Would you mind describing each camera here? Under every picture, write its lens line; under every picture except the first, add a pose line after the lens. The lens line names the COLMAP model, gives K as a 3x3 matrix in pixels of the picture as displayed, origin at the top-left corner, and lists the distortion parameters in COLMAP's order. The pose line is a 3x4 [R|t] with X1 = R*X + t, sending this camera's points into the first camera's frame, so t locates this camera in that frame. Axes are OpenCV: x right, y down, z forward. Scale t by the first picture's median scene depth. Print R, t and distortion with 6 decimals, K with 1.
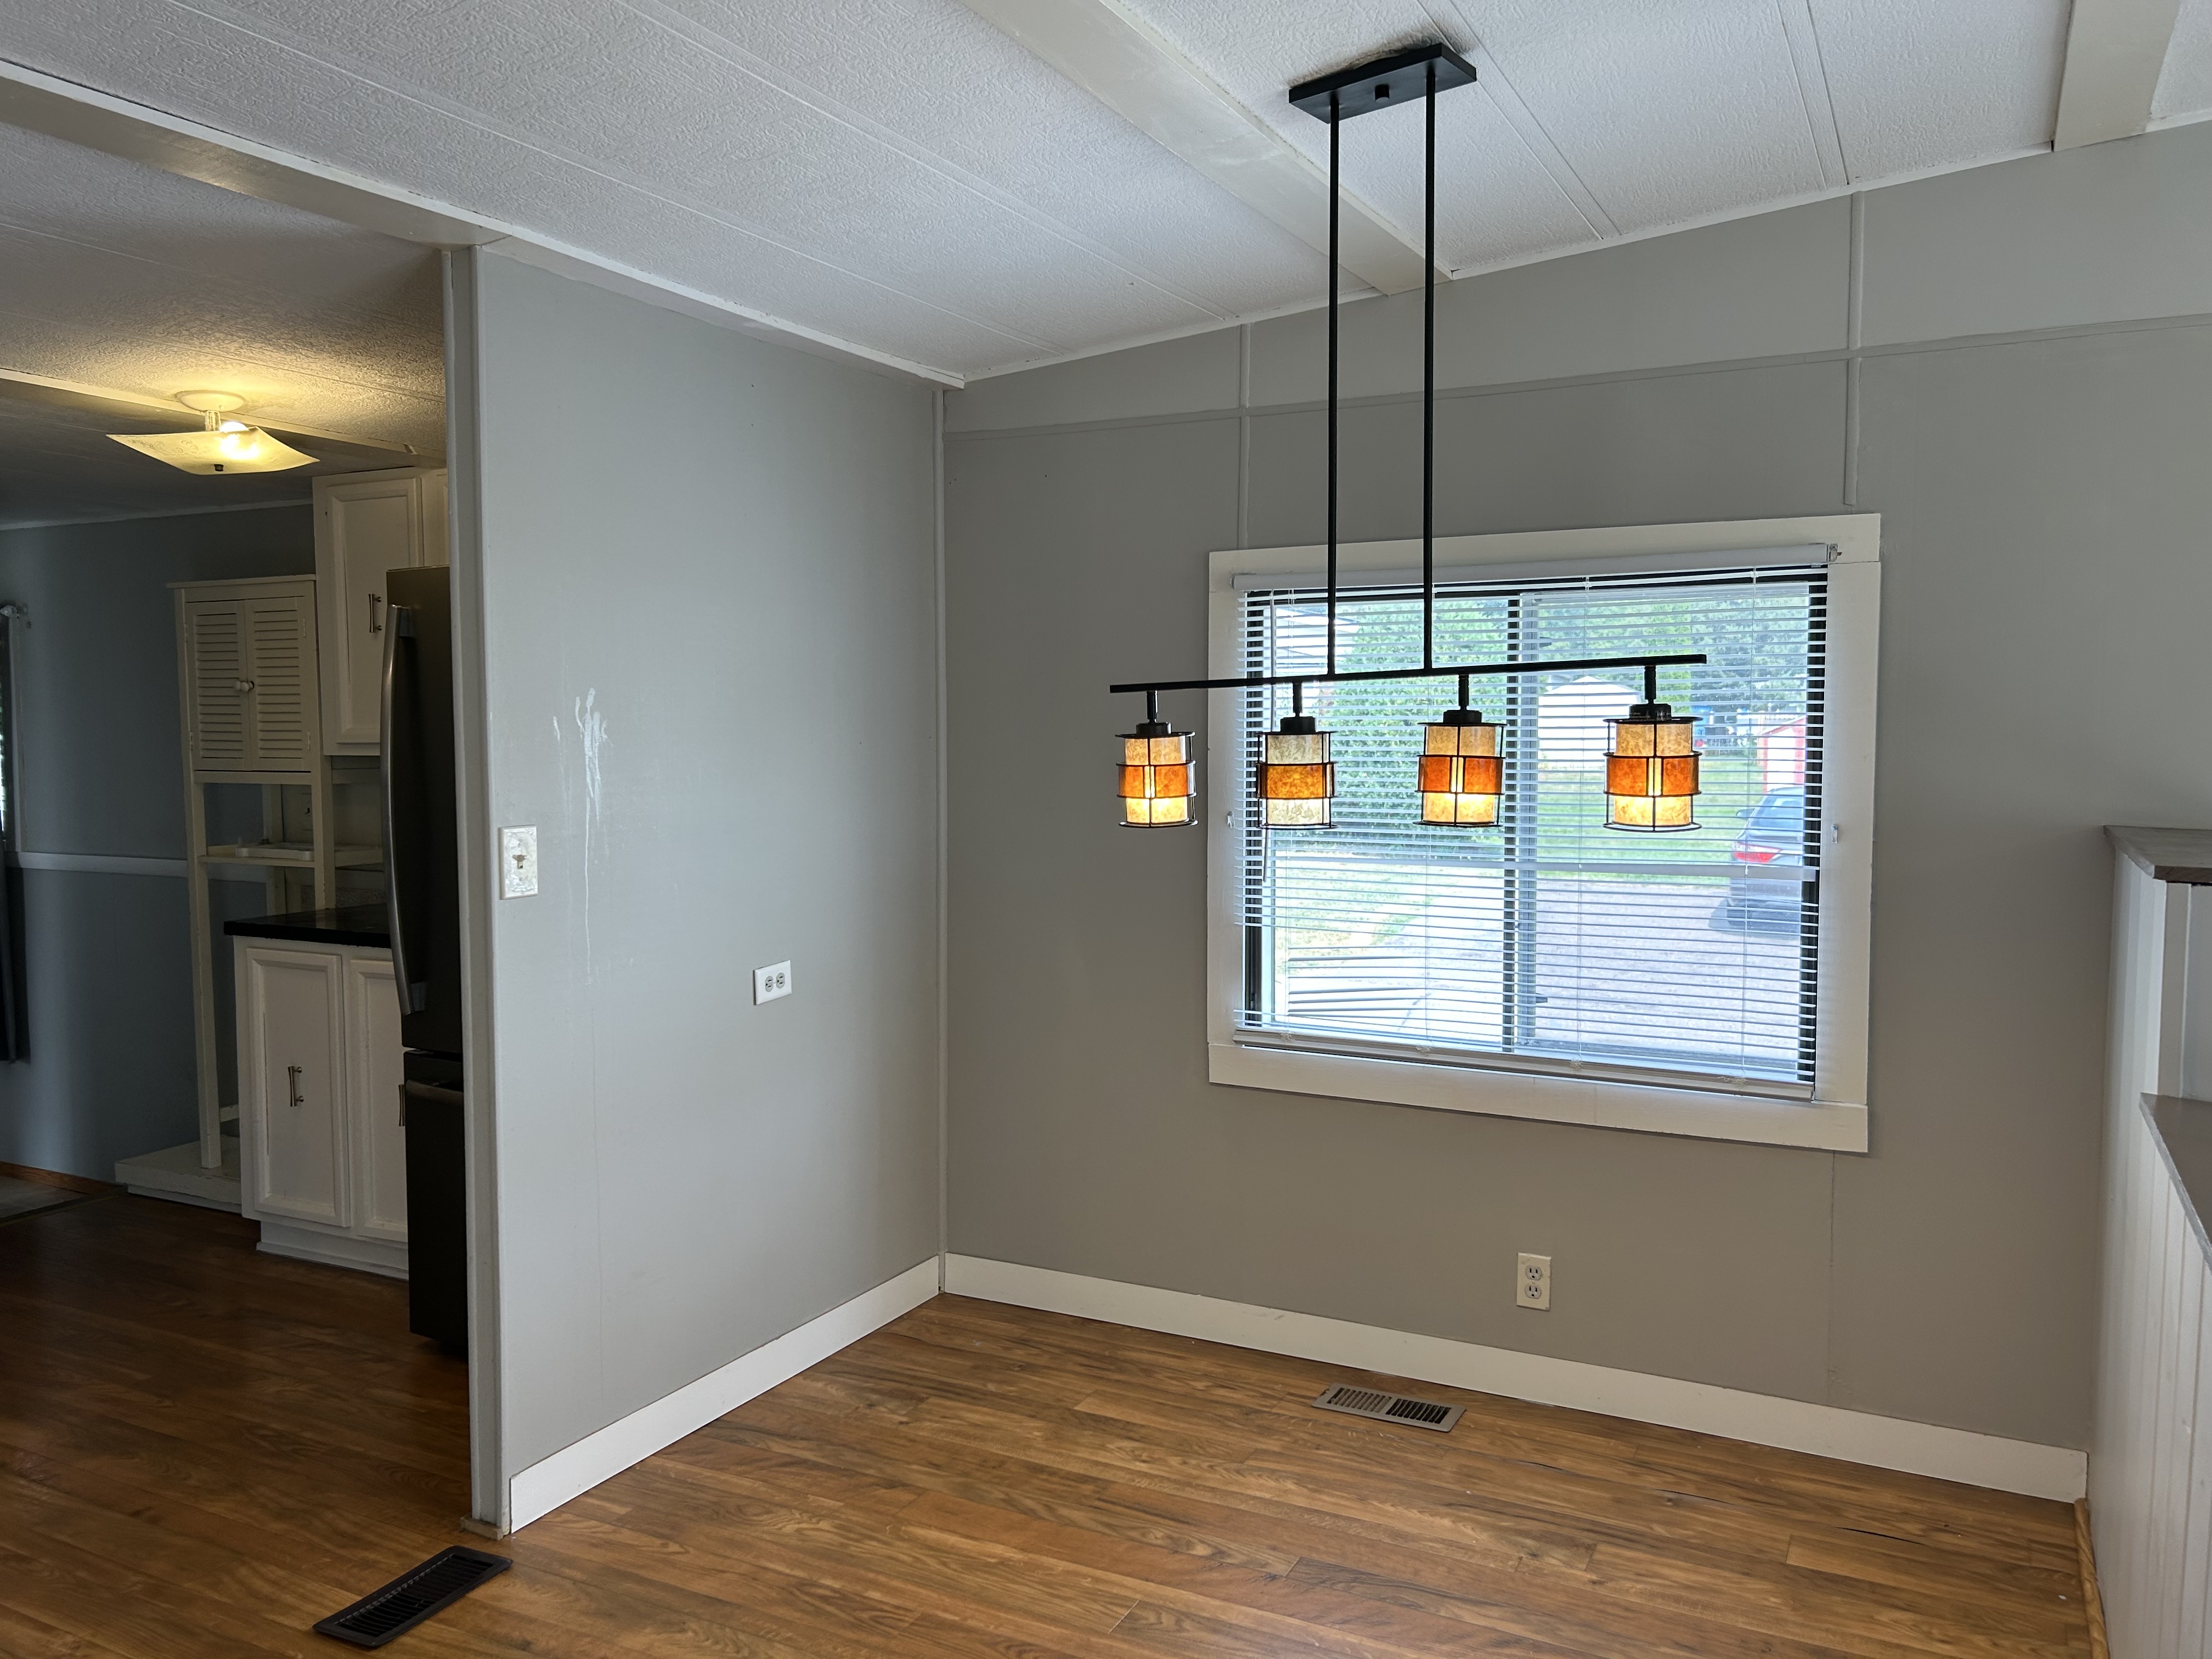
lens RADIAL K [[1679.7, 0, 1109.7], [0, 1679.7, 828.7], [0, 0, 1]] dist [-0.003958, -0.003311]
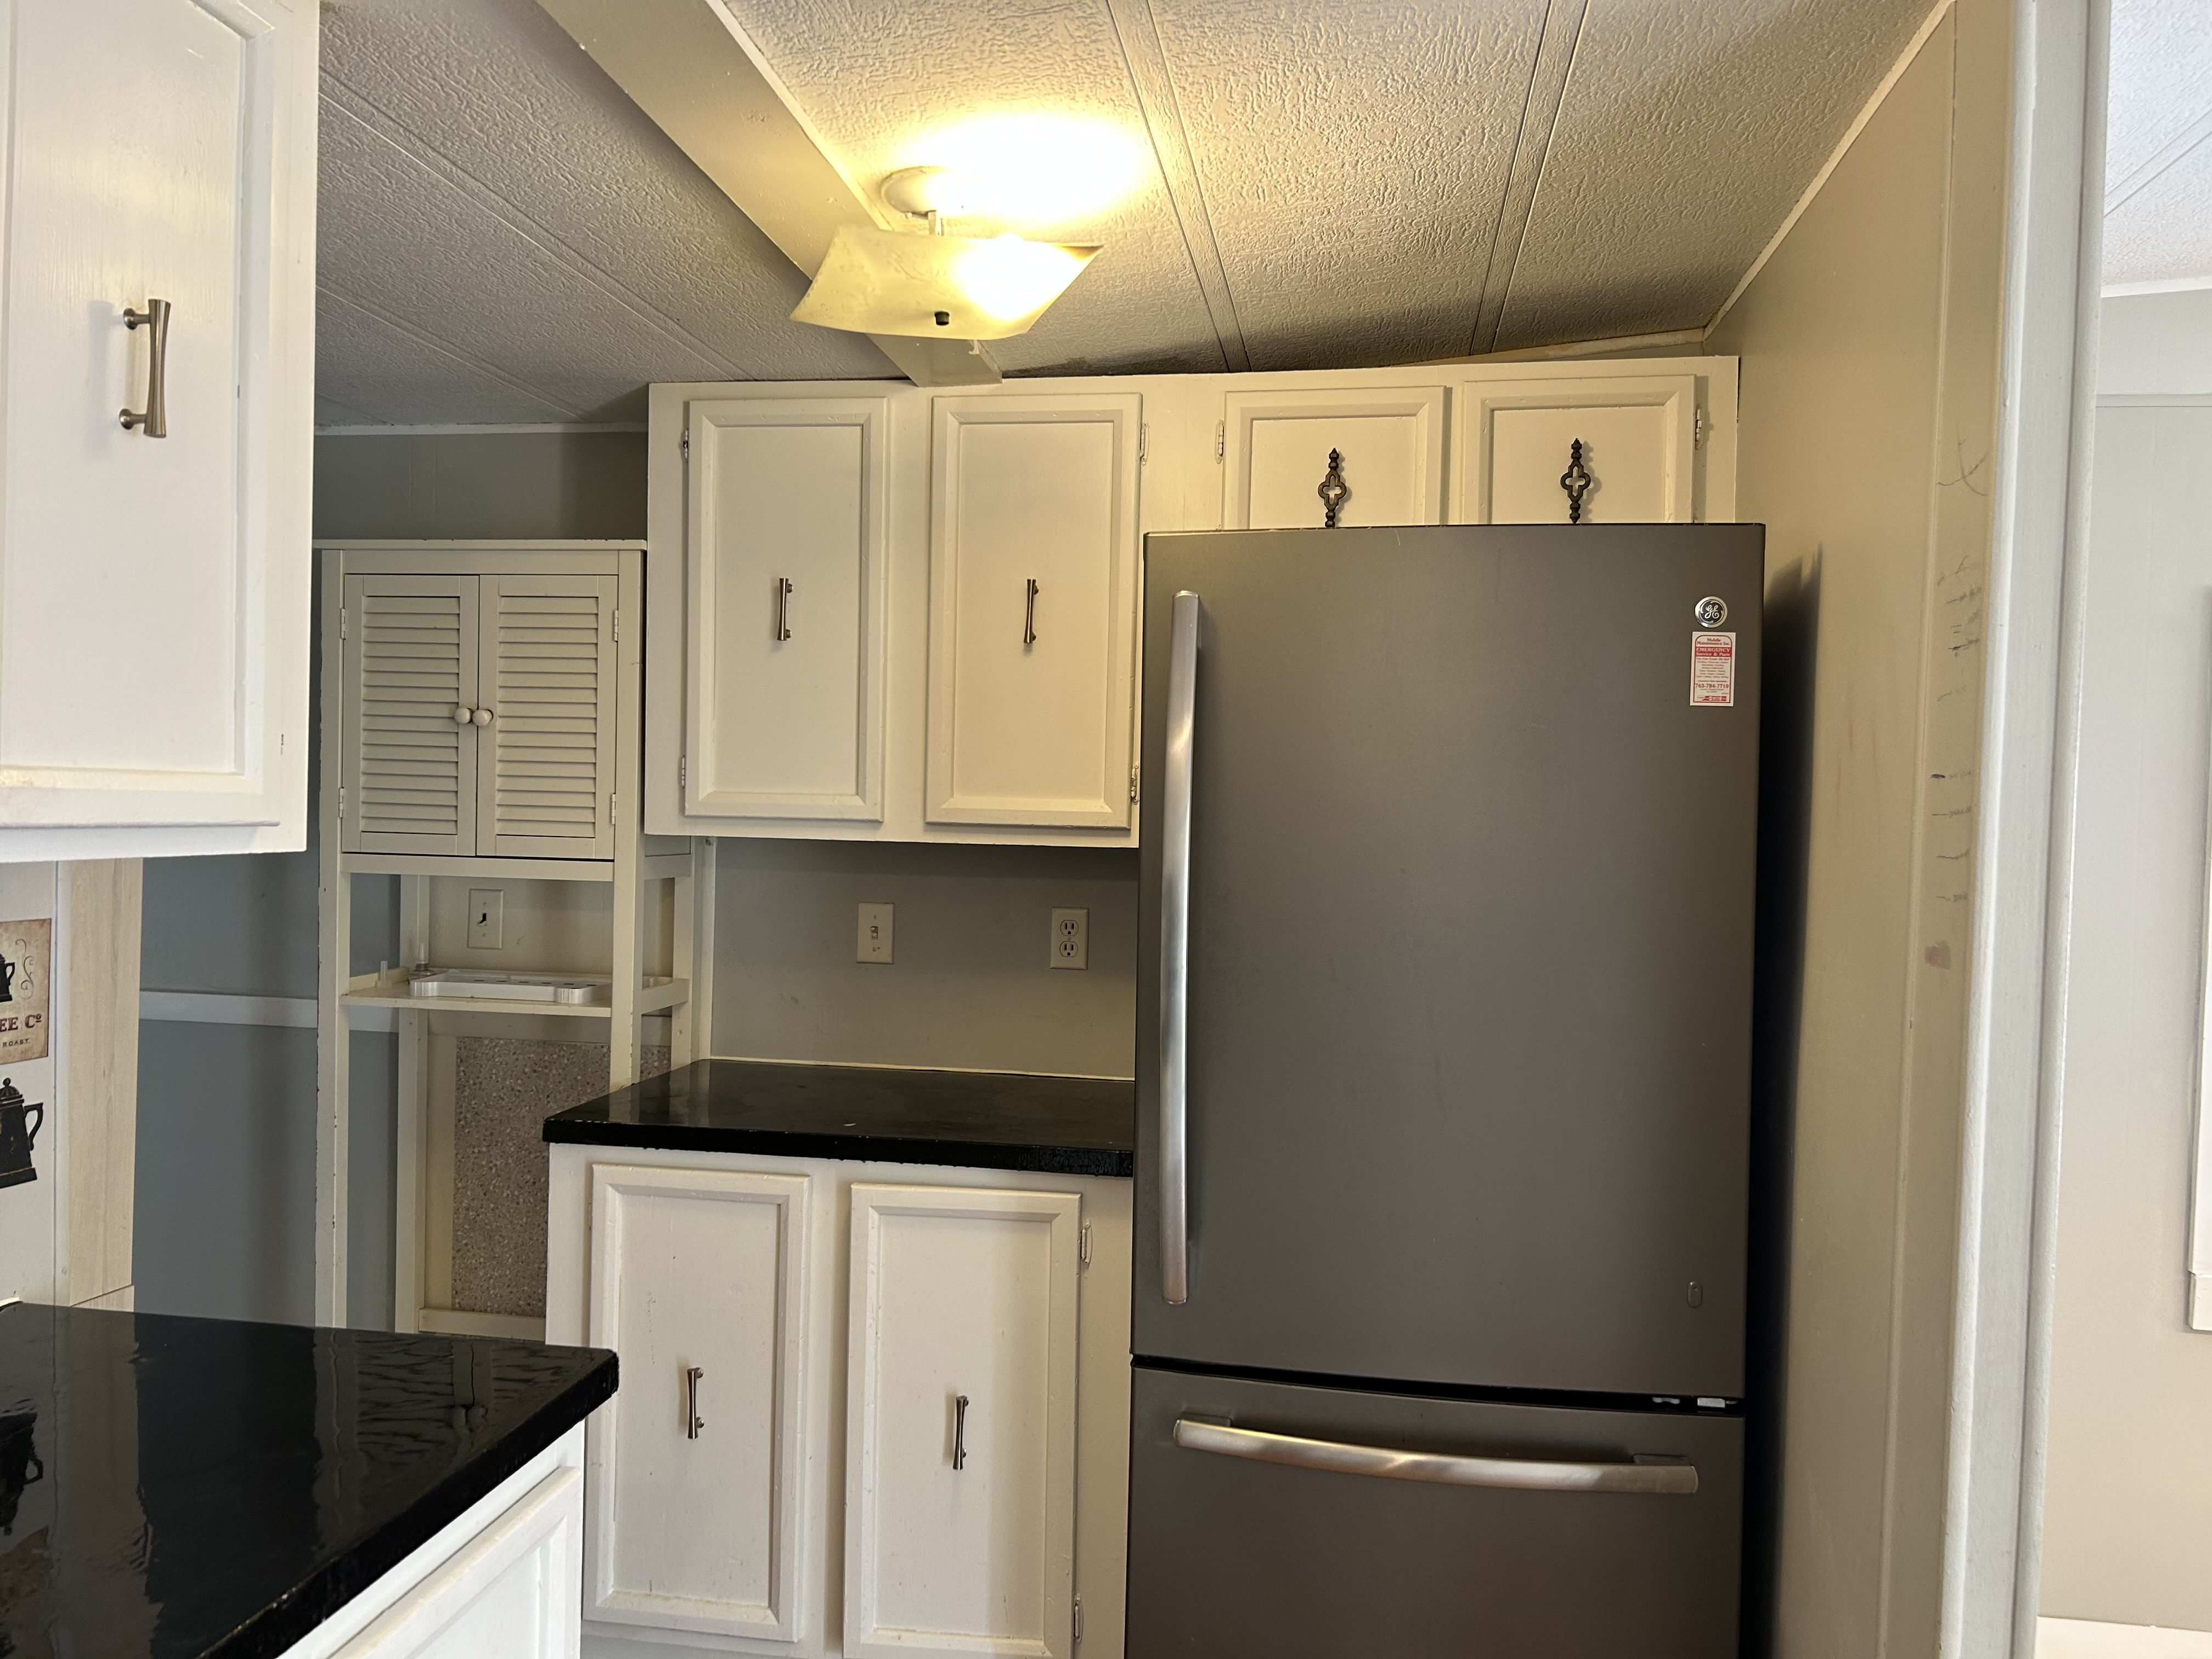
lens RADIAL K [[1679.7, 0, 1102.3], [0, 1679.7, 836.2], [0, 0, 1]] dist [-0.003958, -0.003311]
pose [[0.949508, 0.021098, 0.313033, -0.495940], [-0.008345, 0.999082, -0.042025, -0.018701], [-0.313632, 0.037290, 0.948812, 0.361271]]
